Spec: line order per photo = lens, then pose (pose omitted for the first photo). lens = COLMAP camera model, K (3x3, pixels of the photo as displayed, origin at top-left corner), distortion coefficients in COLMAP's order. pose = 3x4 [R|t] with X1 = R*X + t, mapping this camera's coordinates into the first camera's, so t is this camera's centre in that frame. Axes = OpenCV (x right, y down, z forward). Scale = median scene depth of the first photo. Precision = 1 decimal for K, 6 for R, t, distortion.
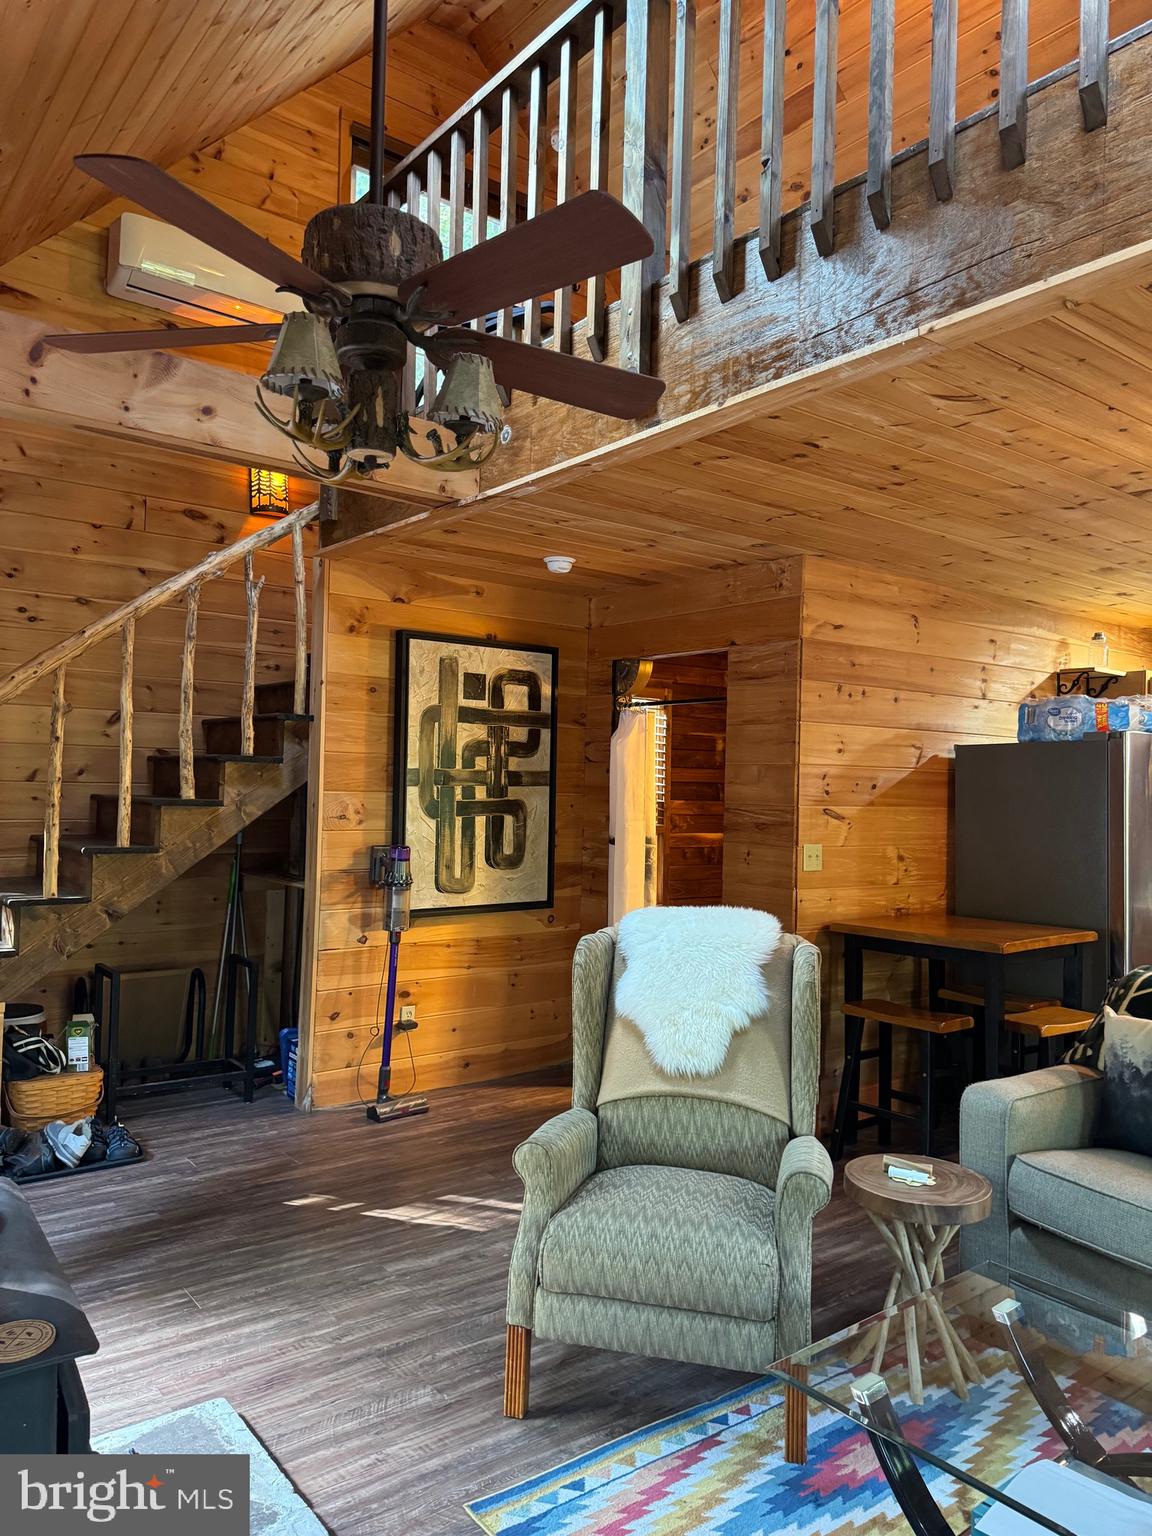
lens RADIAL K [[1087.7, 0, 576.0], [0, 1087.7, 768.0], [0, 0, 1]] dist [0.001582, -0.000257]
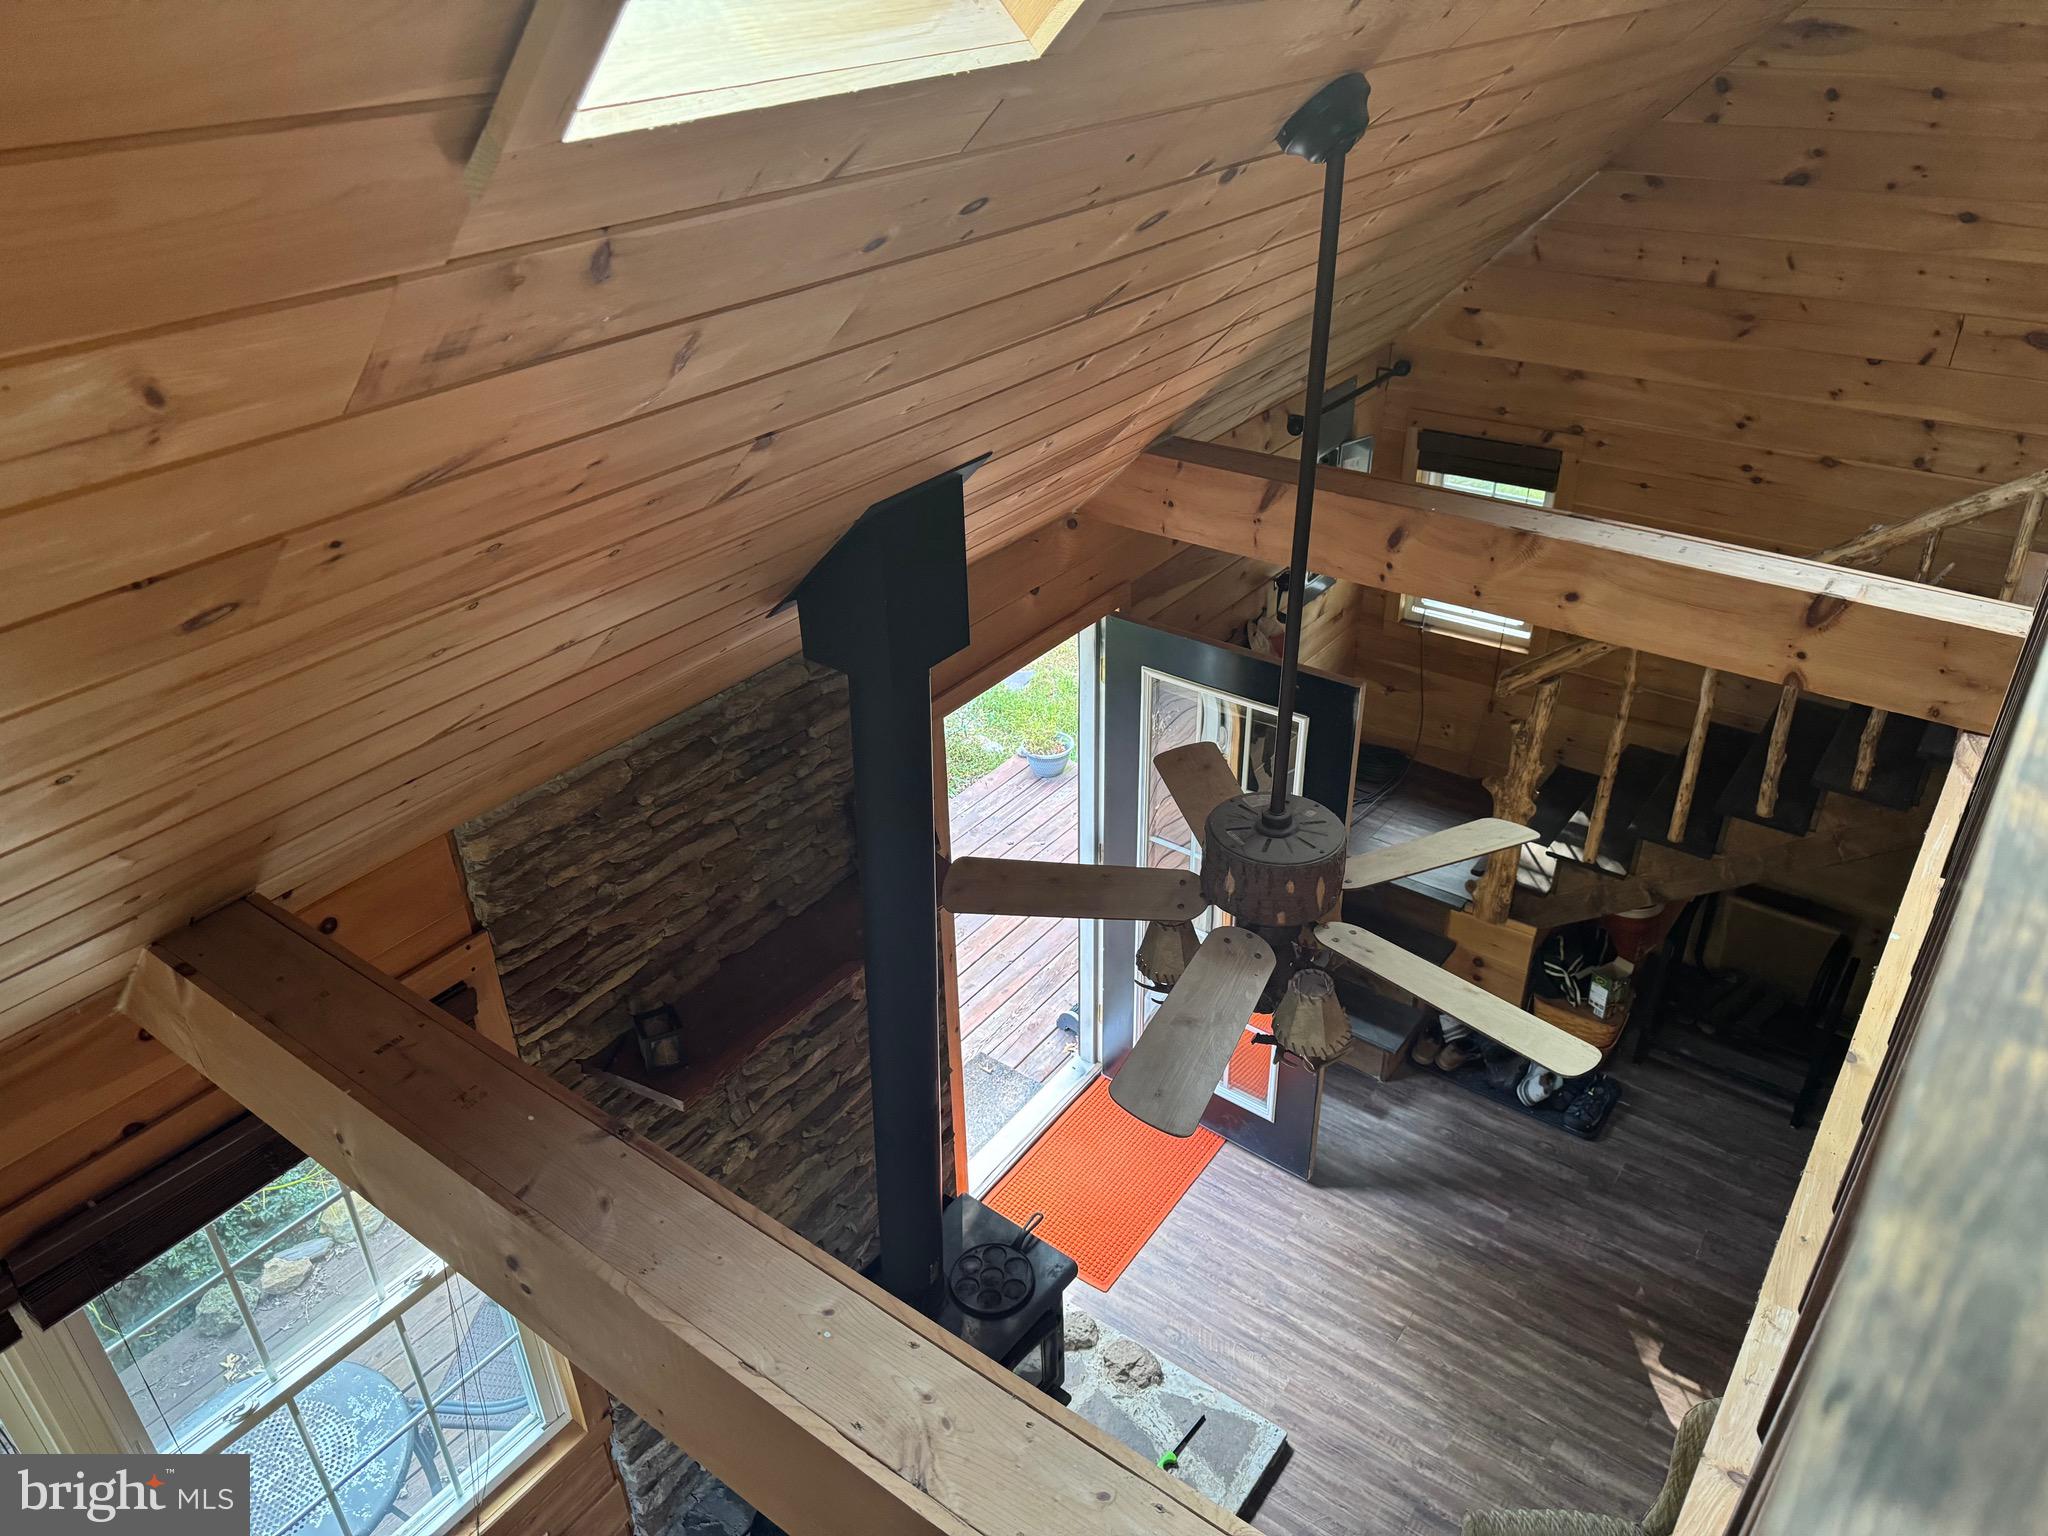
lens RADIAL K [[1450.3, 0, 1024.0], [0, 1450.3, 768.0], [0, 0, 1]] dist [0.001582, -0.000257]
pose [[0.273603, 0.467173, -0.840768, 0.519197], [0.039244, 0.867972, 0.495060, -0.755711], [0.961042, -0.168445, 0.219146, 0.328332]]
